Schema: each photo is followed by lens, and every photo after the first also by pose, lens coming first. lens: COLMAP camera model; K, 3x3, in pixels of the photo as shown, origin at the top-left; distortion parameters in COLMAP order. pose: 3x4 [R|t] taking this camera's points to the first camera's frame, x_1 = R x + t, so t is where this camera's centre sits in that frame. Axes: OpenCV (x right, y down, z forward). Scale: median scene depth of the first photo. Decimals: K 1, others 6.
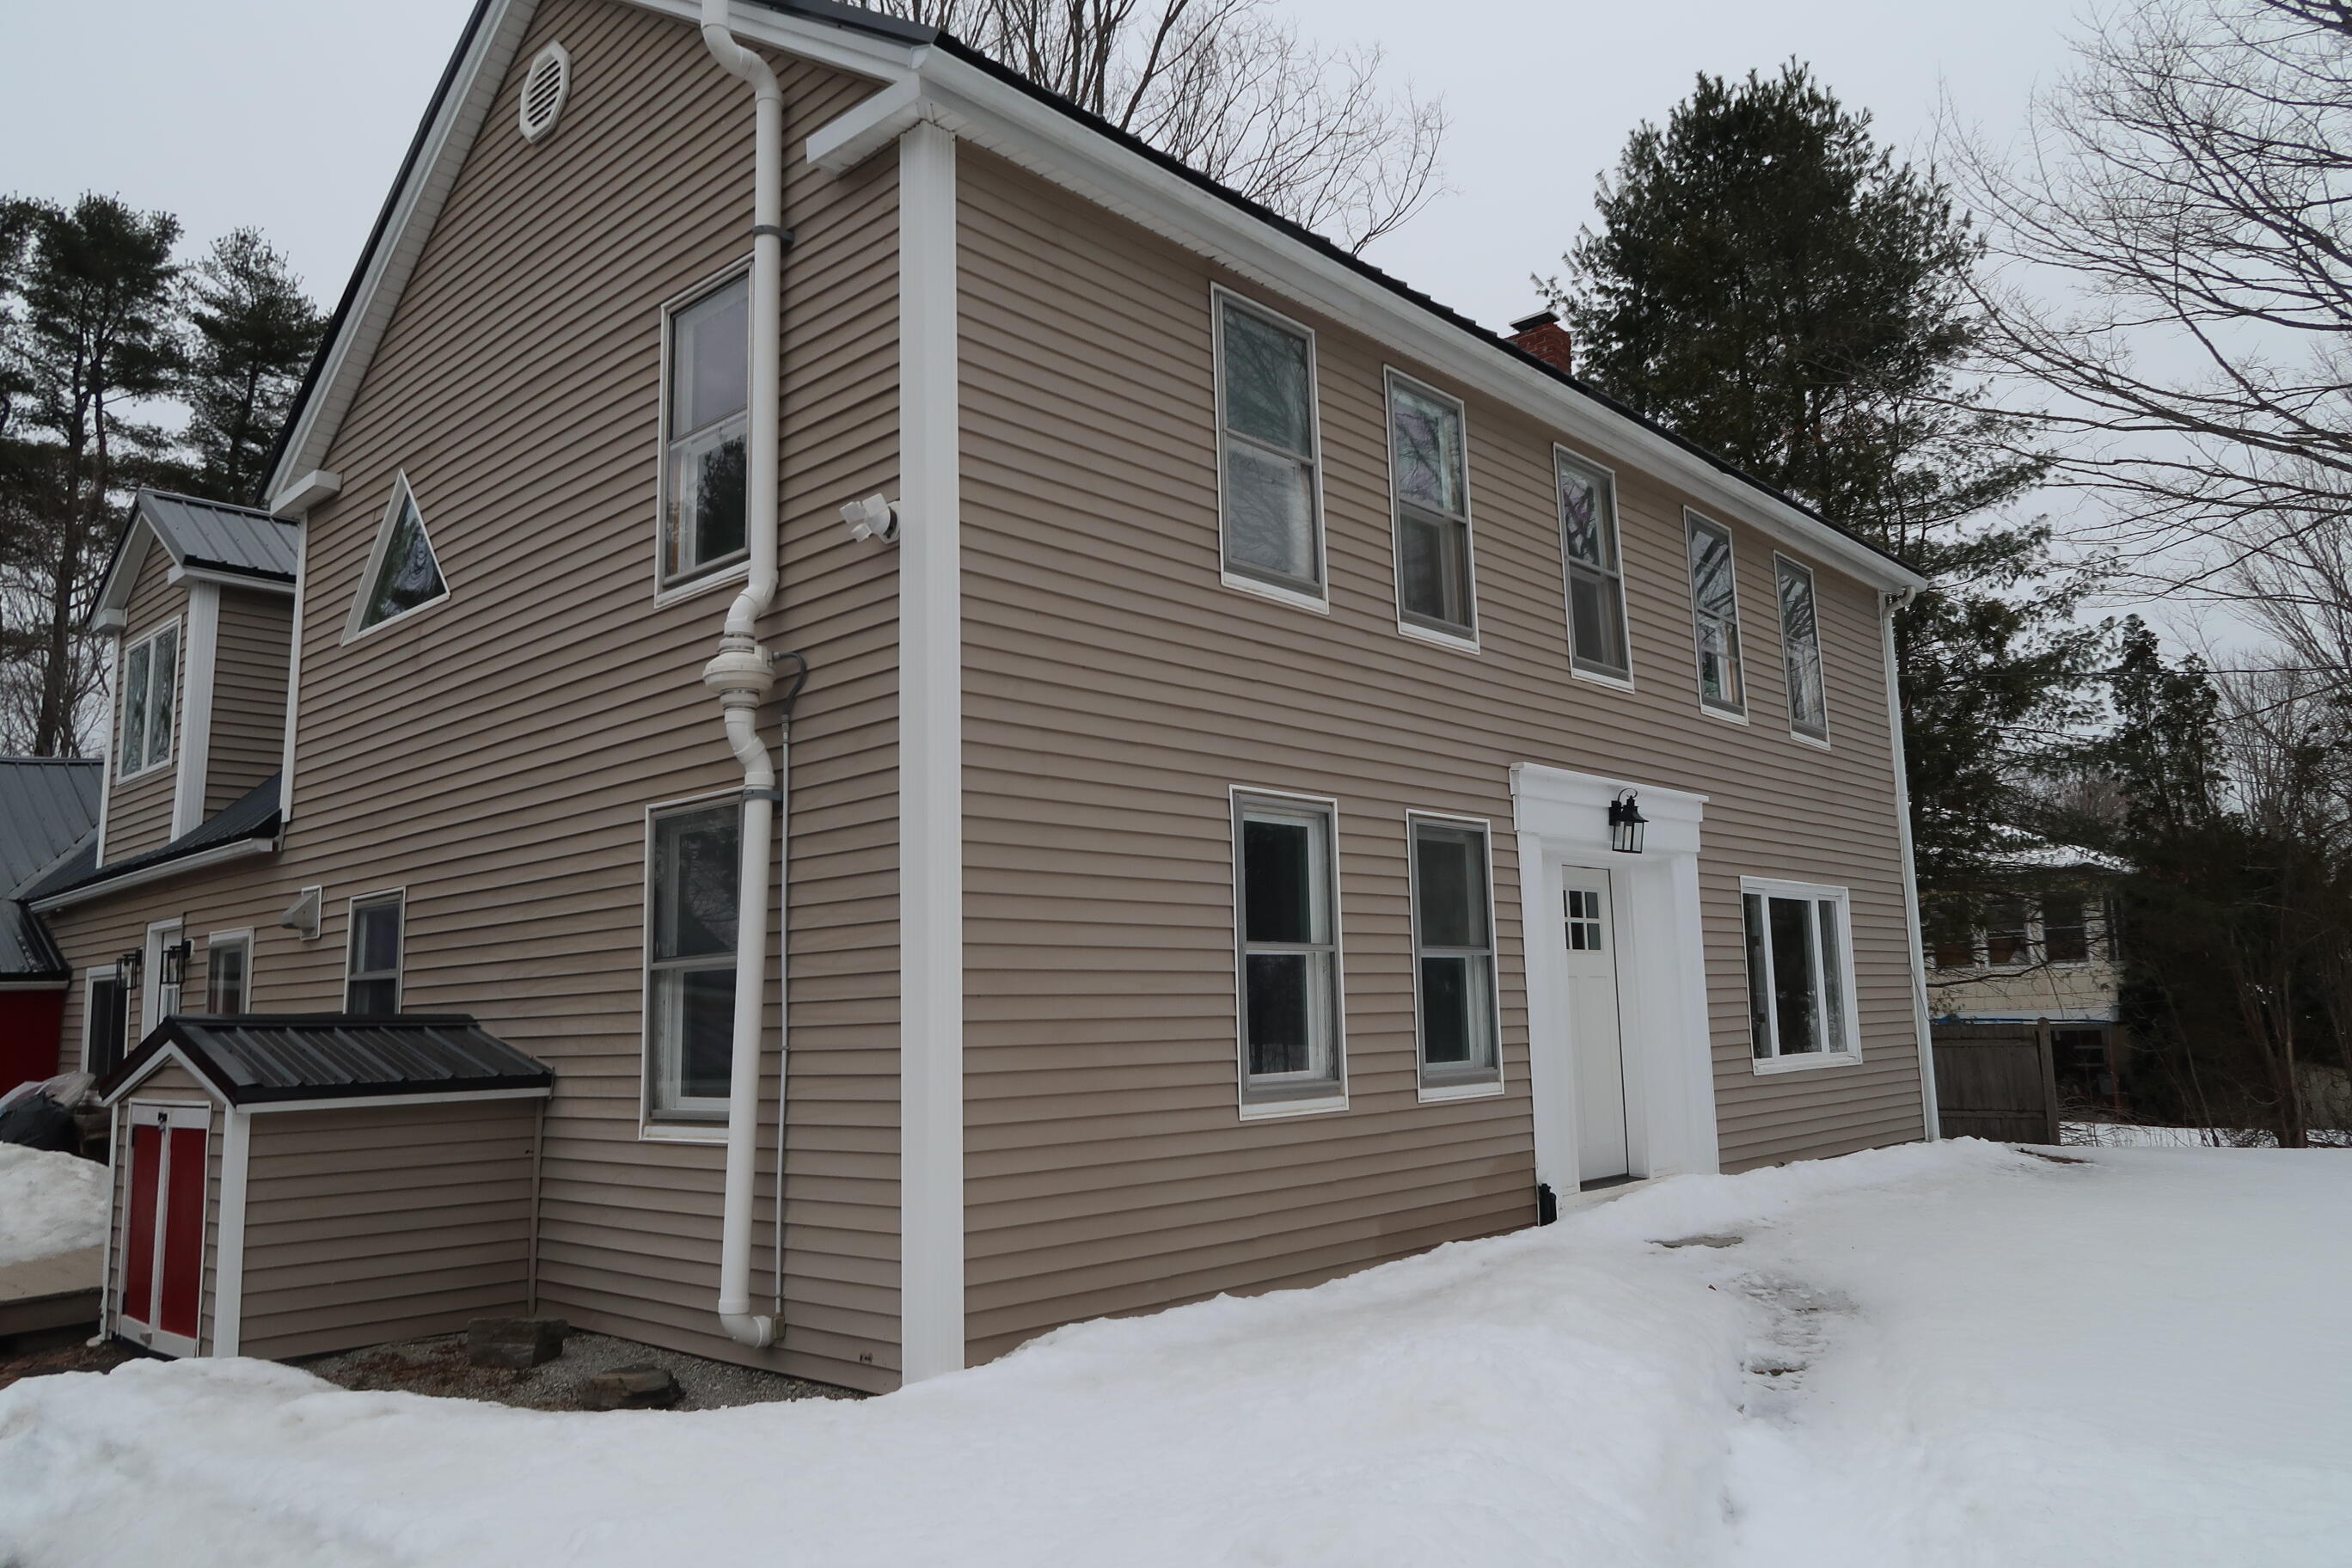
lens RADIAL K [[1649.4, 0, 1183.9], [0, 1649.4, 776.4], [0, 0, 1]] dist [-0.016153, 0.008533]
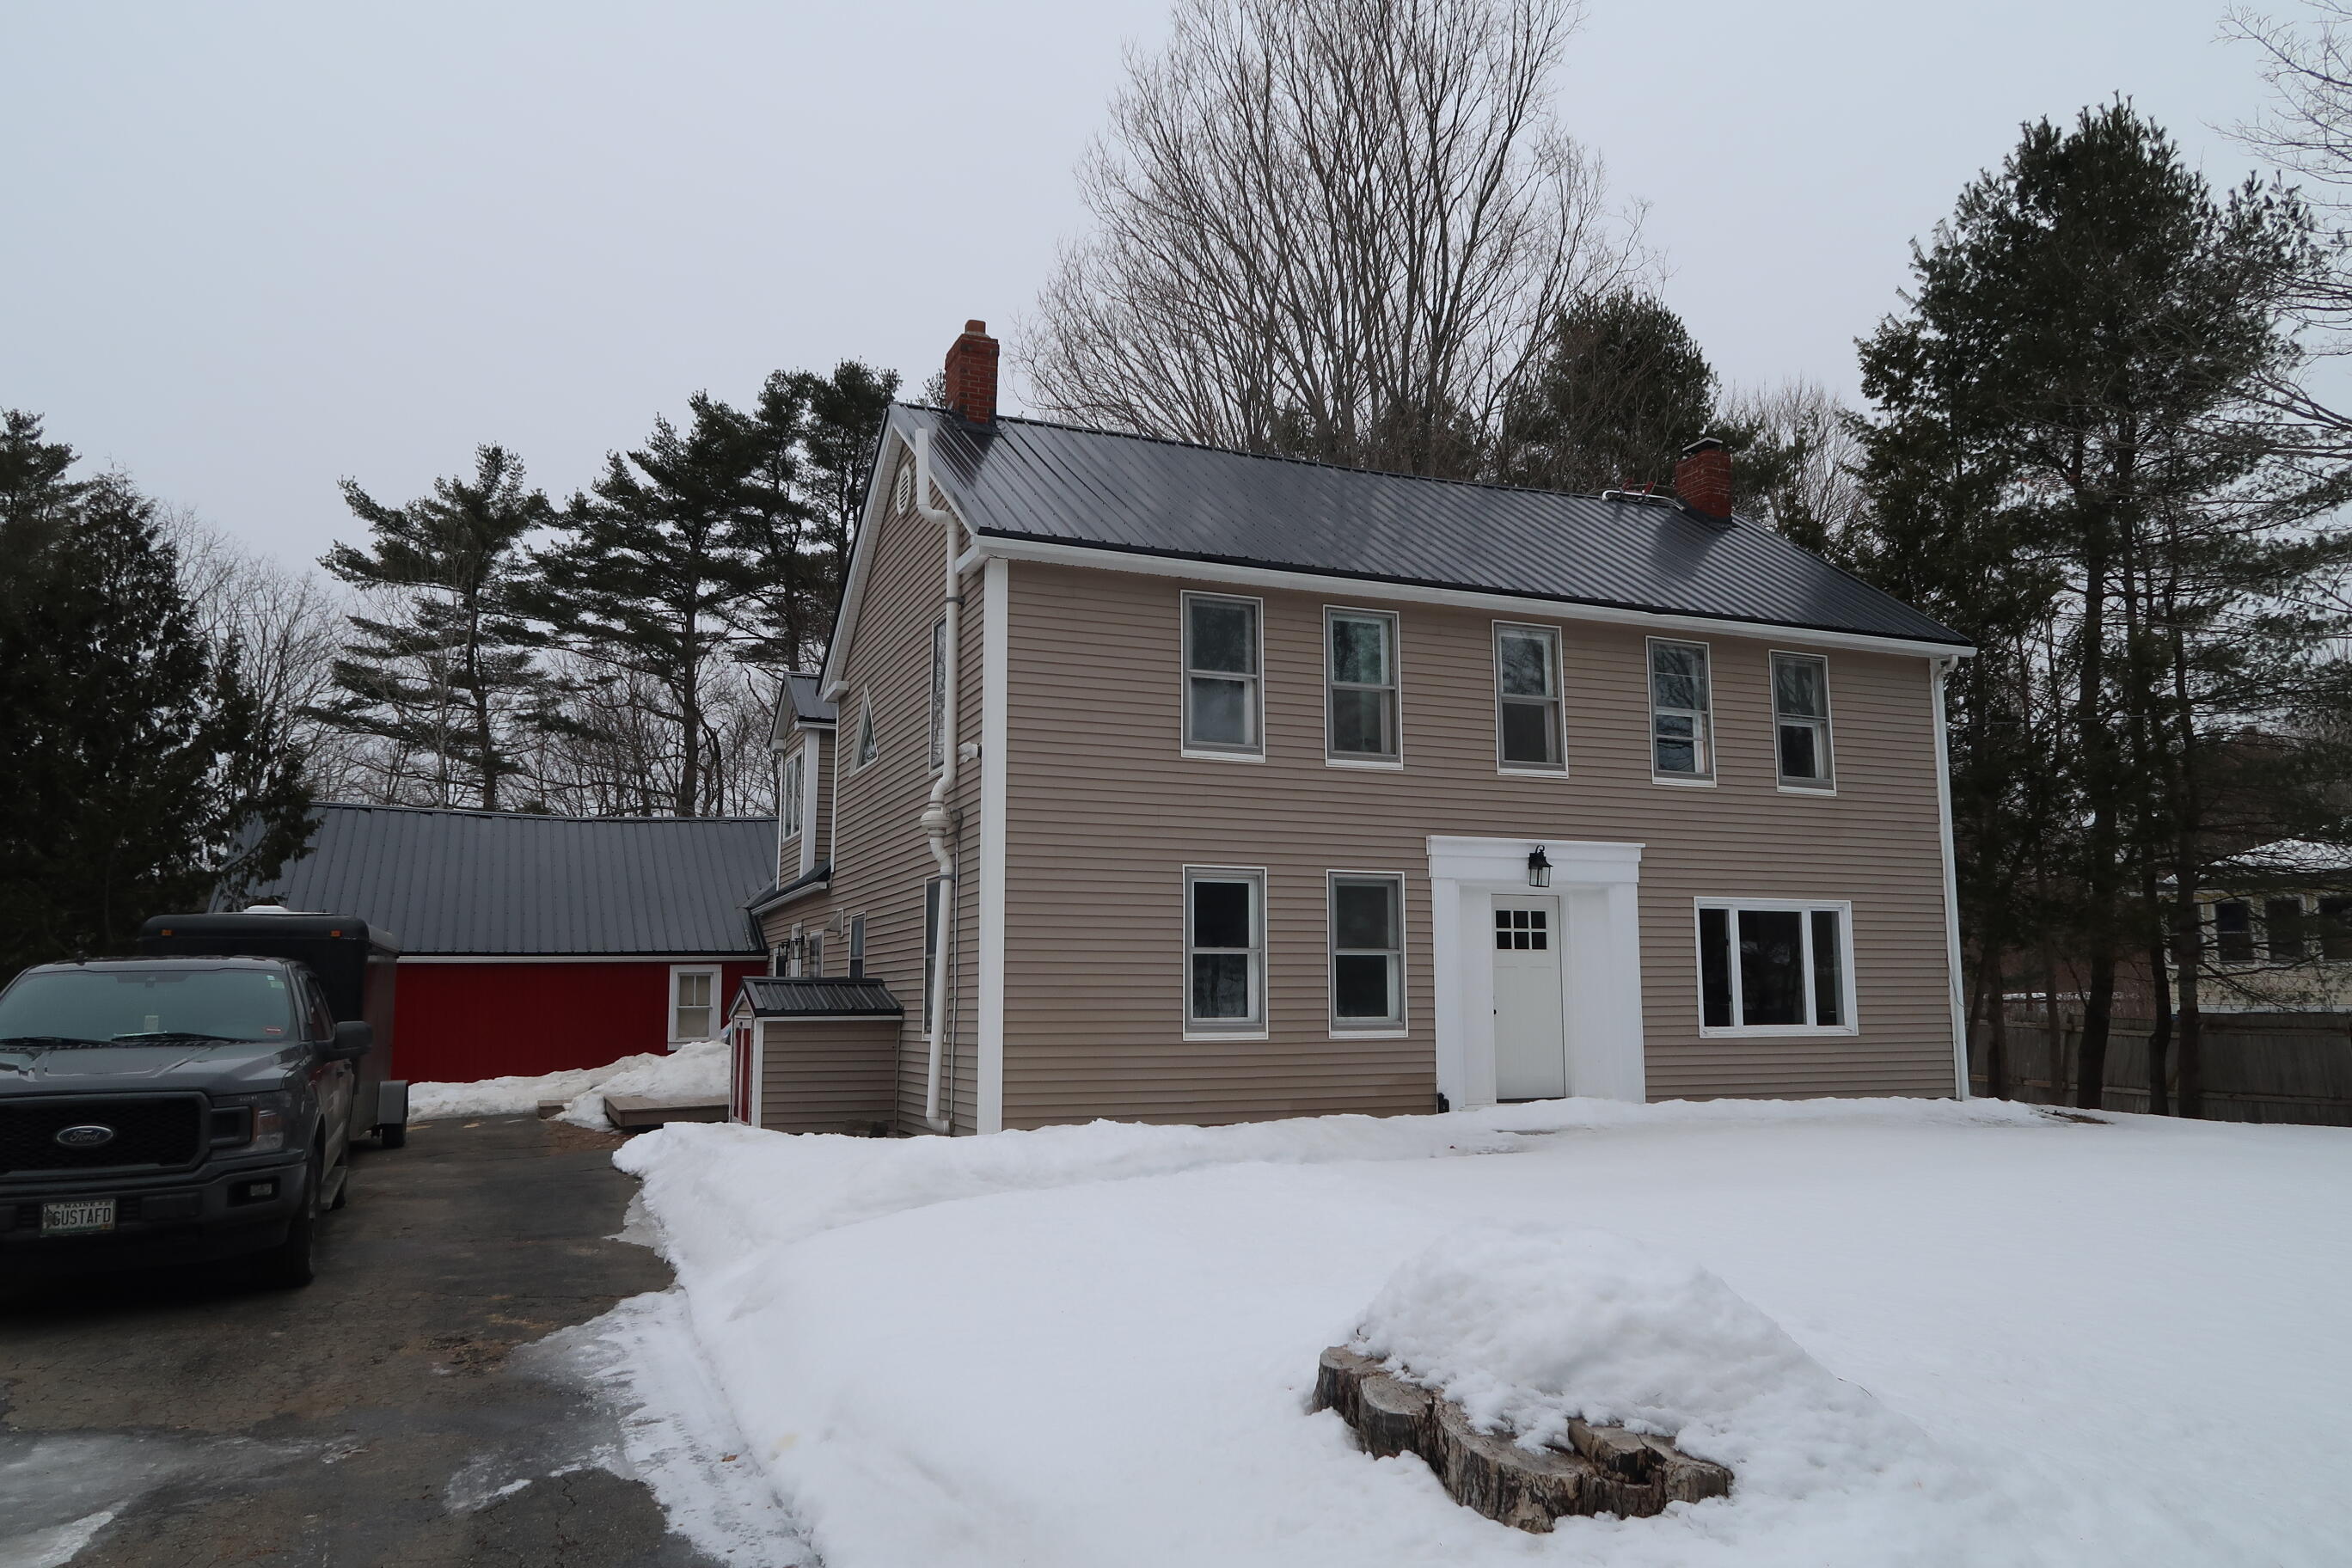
lens RADIAL K [[1653.3, 0, 1177.0], [0, 1653.3, 780.0], [0, 0, 1]] dist [-0.009982, 0.007105]
pose [[0.907257, -0.032658, -0.419306, 0.598938], [0.041000, 0.999100, 0.010897, -0.082311], [0.418572, -0.027078, 0.907780, -0.527956]]
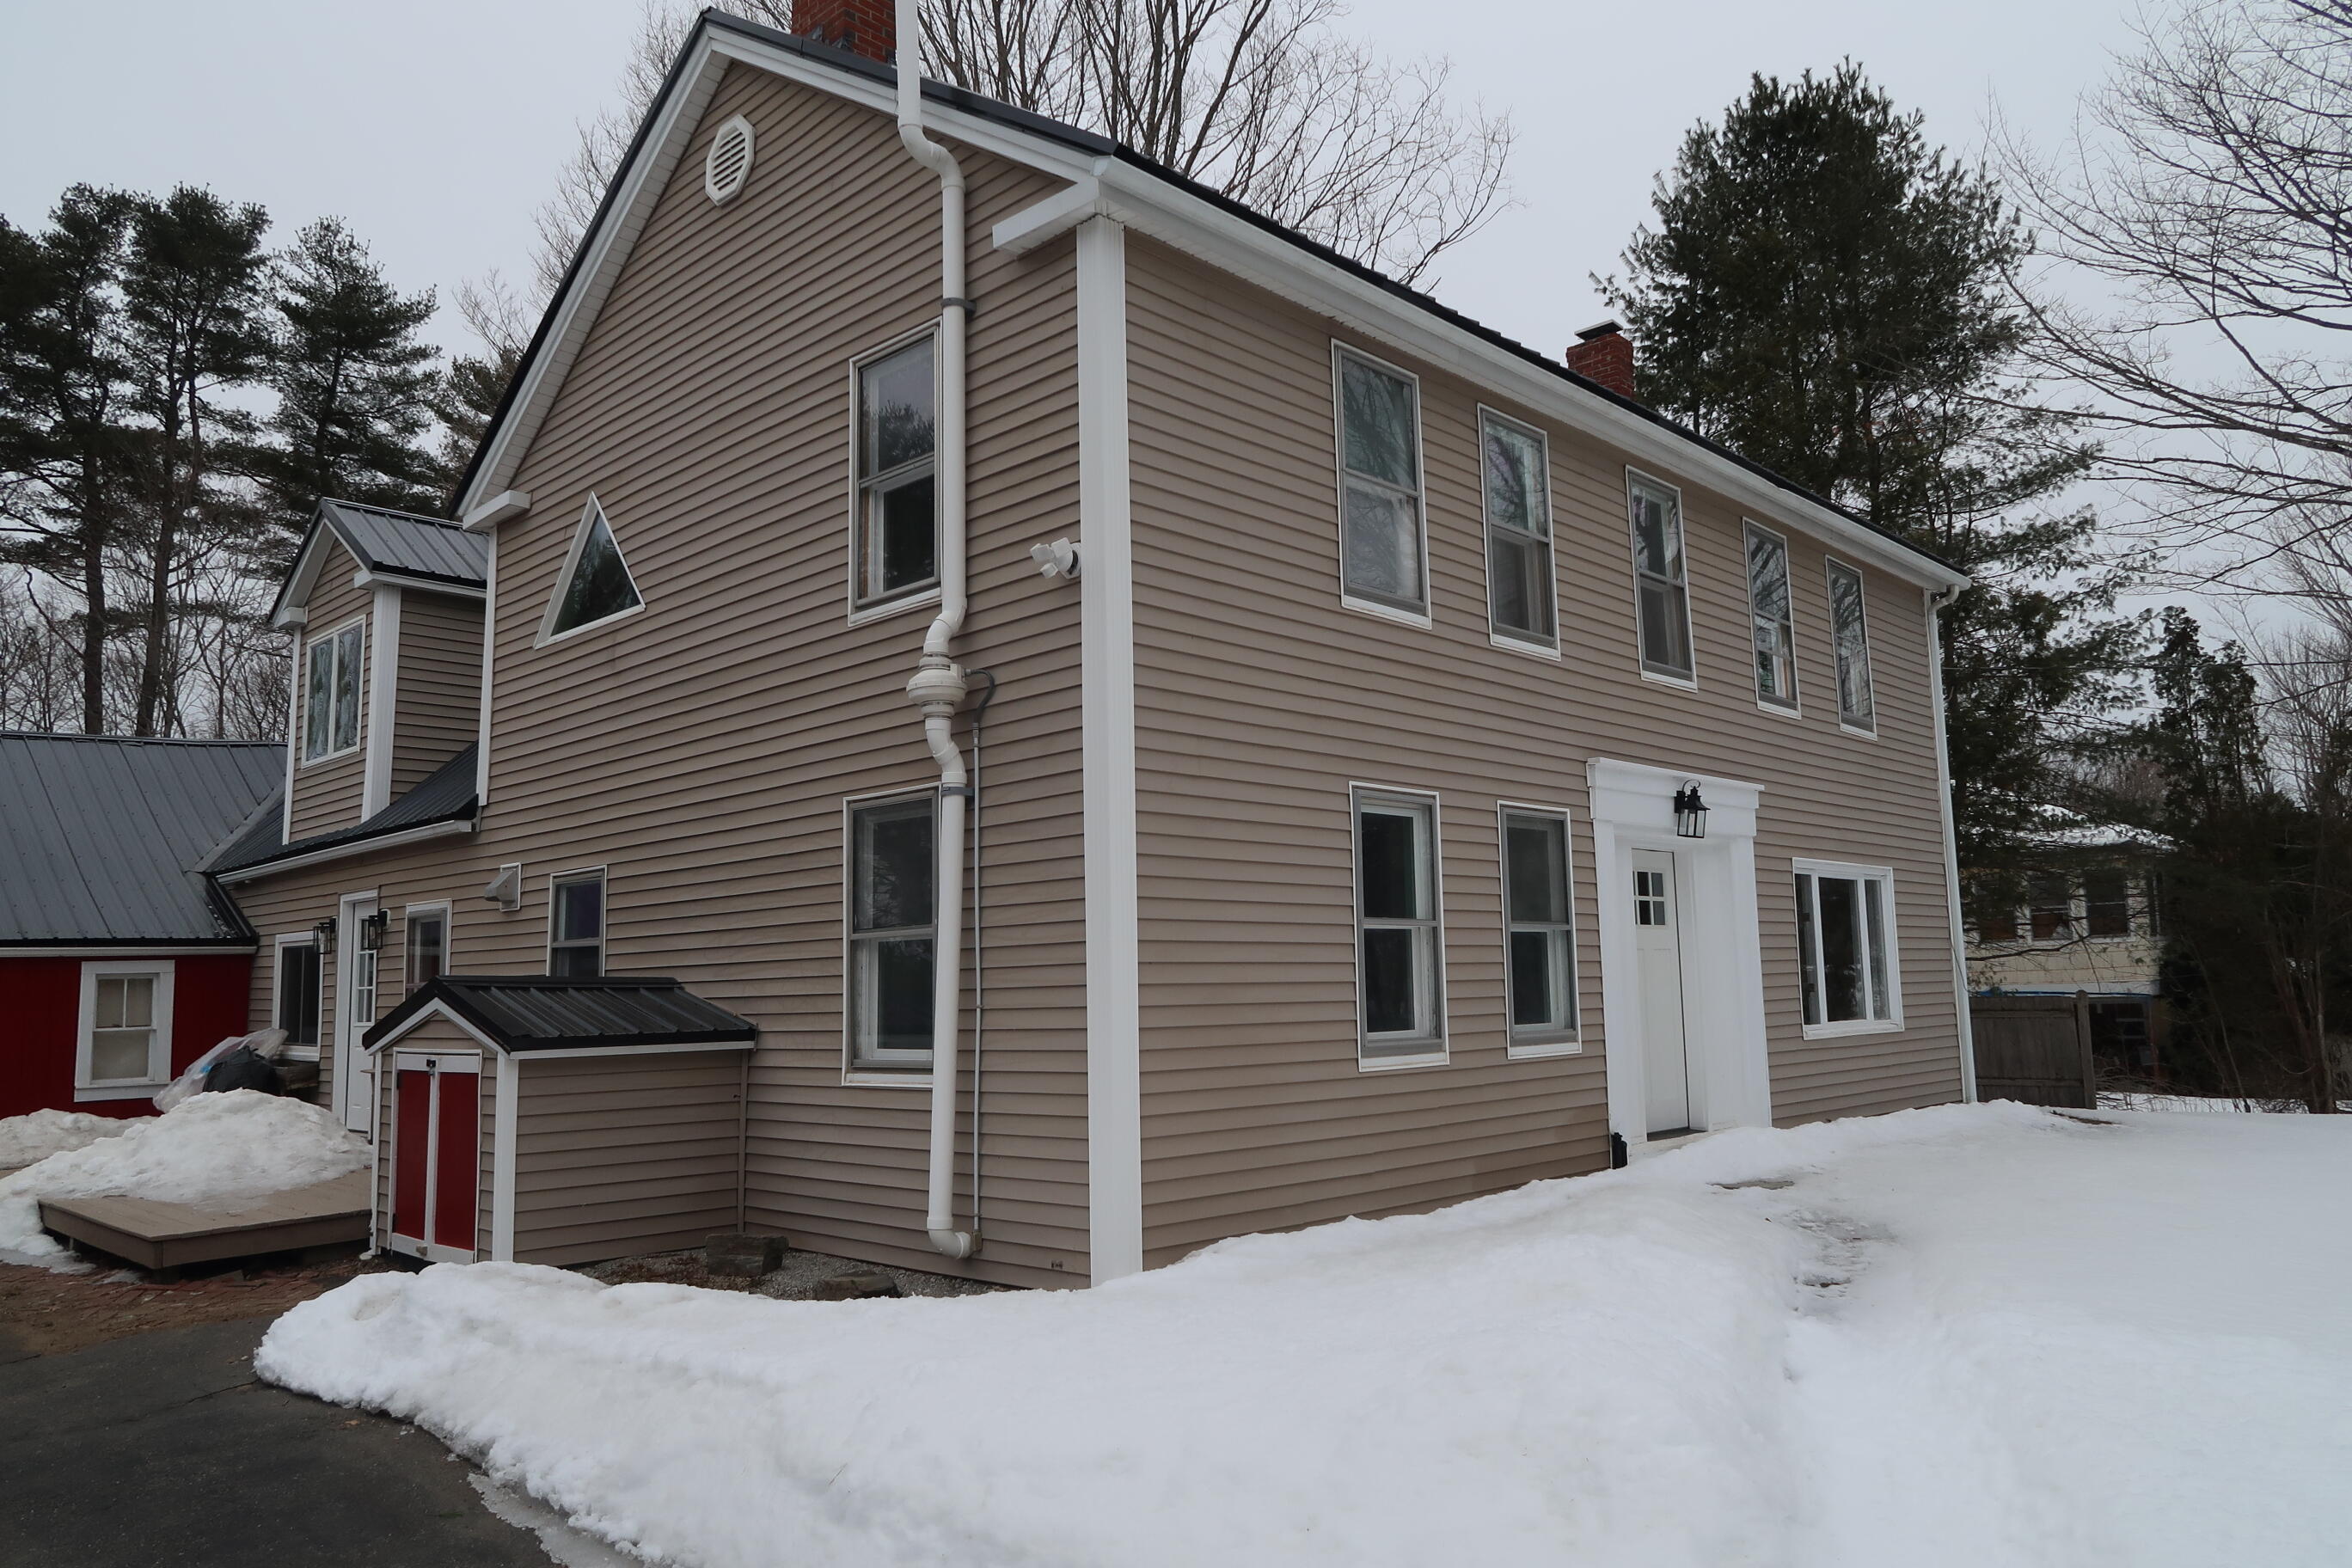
lens RADIAL K [[1649.4, 0, 1183.9], [0, 1649.4, 776.4], [0, 0, 1]] dist [-0.016153, 0.008533]
pose [[0.999698, 0.002562, -0.024456, -0.043586], [-0.002123, 0.999836, 0.017967, -0.013728], [0.024498, -0.017909, 0.999539, -0.111658]]
